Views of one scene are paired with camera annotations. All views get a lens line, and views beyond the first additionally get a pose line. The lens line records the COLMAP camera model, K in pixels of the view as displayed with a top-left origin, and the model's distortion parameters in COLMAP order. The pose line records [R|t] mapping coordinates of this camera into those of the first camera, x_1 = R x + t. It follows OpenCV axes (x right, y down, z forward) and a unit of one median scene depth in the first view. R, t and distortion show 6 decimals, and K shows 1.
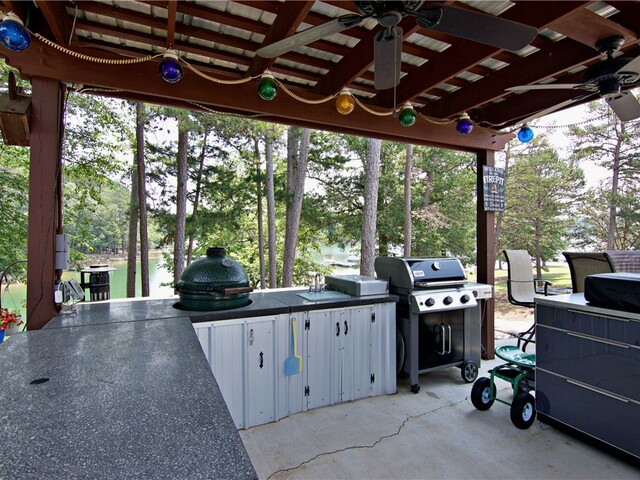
lens RADIAL K [[361.9, 0, 322.6], [0, 361.9, 240.5], [0, 0, 1]] dist [-0.001294, -0.001349]
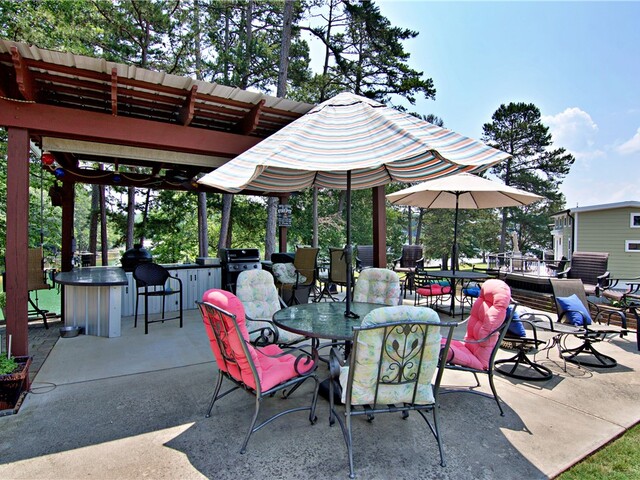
lens RADIAL K [[361.9, 0, 318.7], [0, 361.9, 237.9], [0, 0, 1]] dist [-0.001294, -0.001349]
pose [[0.996694, -0.000310, 0.081248, 0.139971], [0.000974, 0.999966, -0.008129, 0.000311], [-0.081242, 0.008182, 0.996661, -0.295545]]
